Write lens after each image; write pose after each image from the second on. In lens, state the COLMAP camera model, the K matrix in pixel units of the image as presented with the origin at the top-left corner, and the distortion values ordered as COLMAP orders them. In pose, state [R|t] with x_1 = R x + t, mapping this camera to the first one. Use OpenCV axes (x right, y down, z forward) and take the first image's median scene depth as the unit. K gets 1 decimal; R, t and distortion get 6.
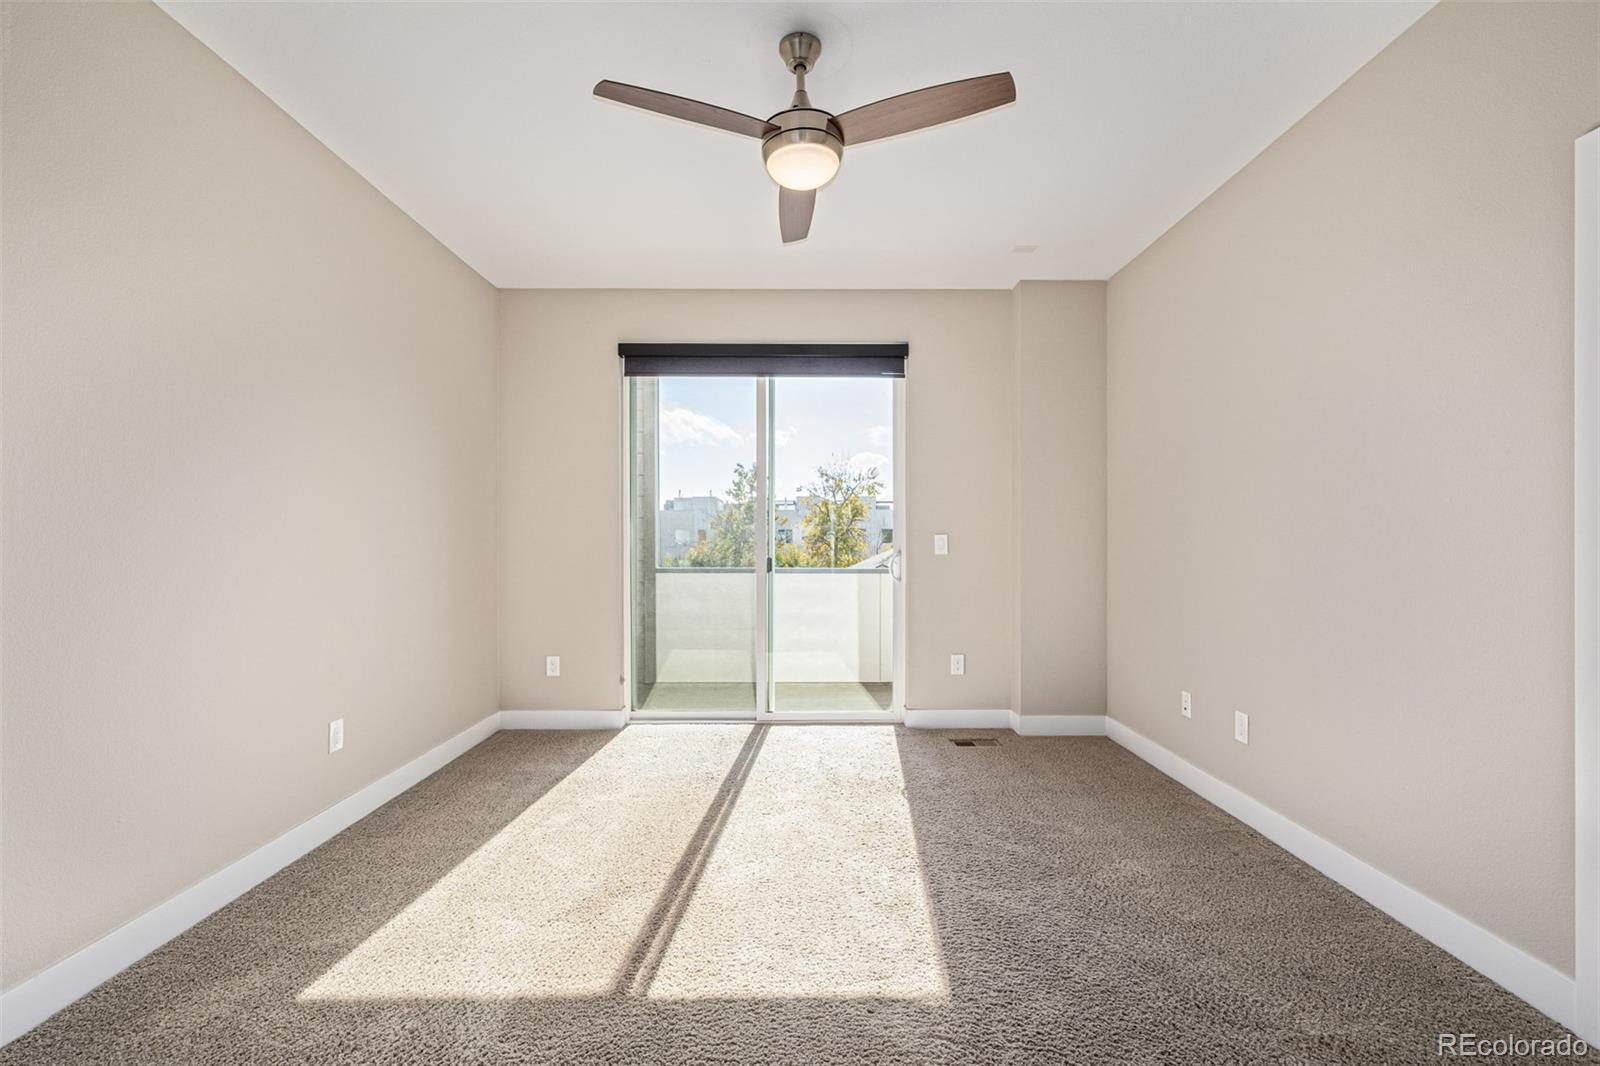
lens RADIAL K [[673.1, 0, 798.3], [0, 673.1, 539.4], [0, 0, 1]] dist [0.002721, -0.001645]
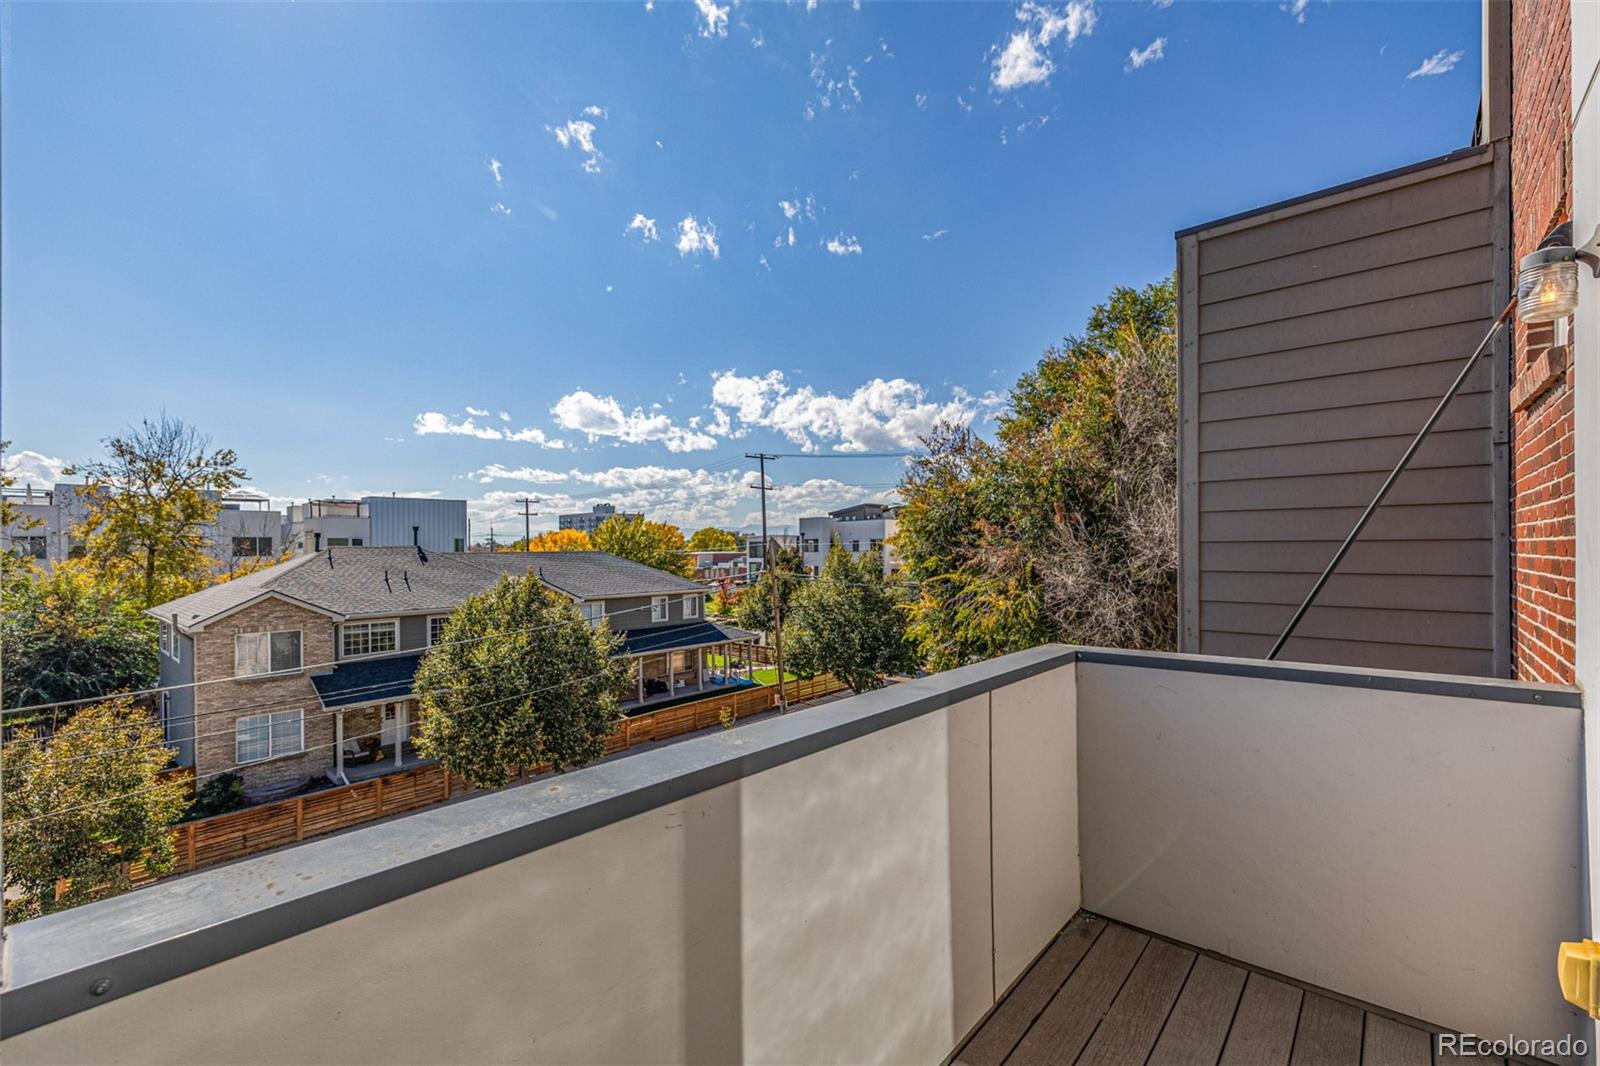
lens RADIAL K [[673.1, 0, 804.5], [0, 673.1, 538.1], [0, 0, 1]] dist [0.002721, -0.001645]
pose [[0.660113, 0.009056, 0.751111, -0.355871], [0.003638, 0.999877, -0.015253, -0.029758], [-0.751157, 0.012801, 0.659999, 1.713024]]
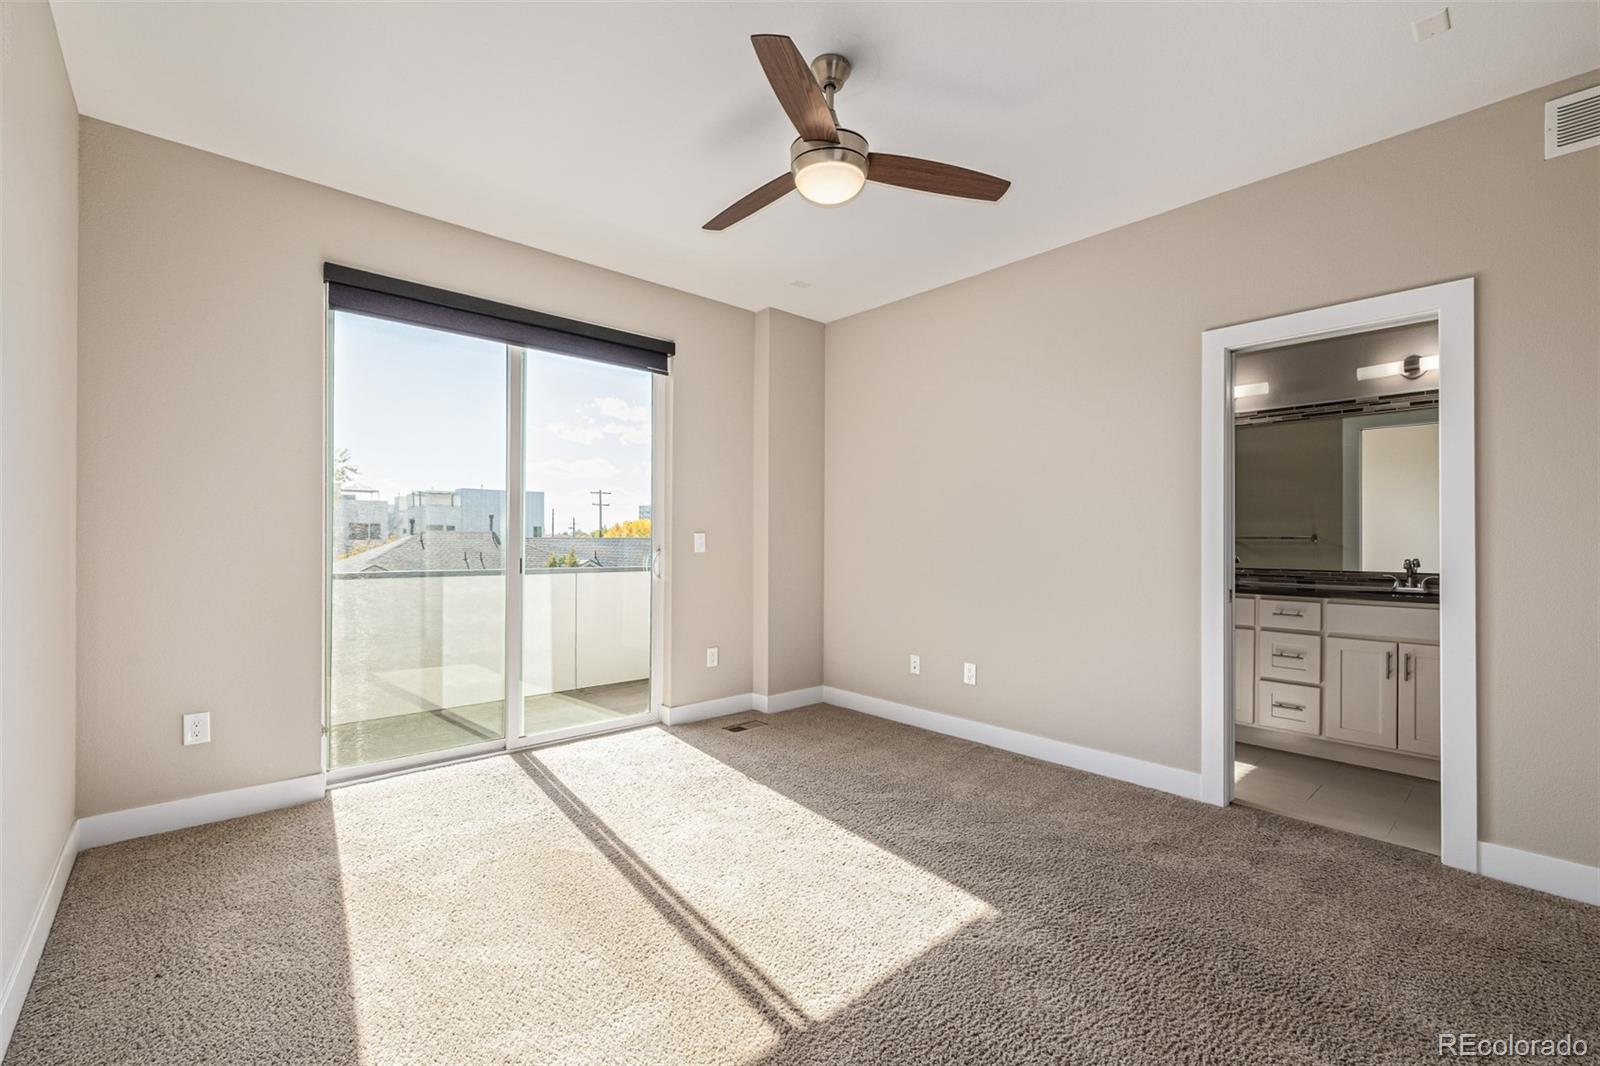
lens RADIAL K [[673.1, 0, 798.9], [0, 673.1, 535.2], [0, 0, 1]] dist [0.002721, -0.001645]
pose [[0.748270, 0.009599, 0.663324, -0.364917], [-0.007807, 0.999953, -0.005664, 0.000851], [-0.663348, -0.000941, 0.748311, 0.126387]]
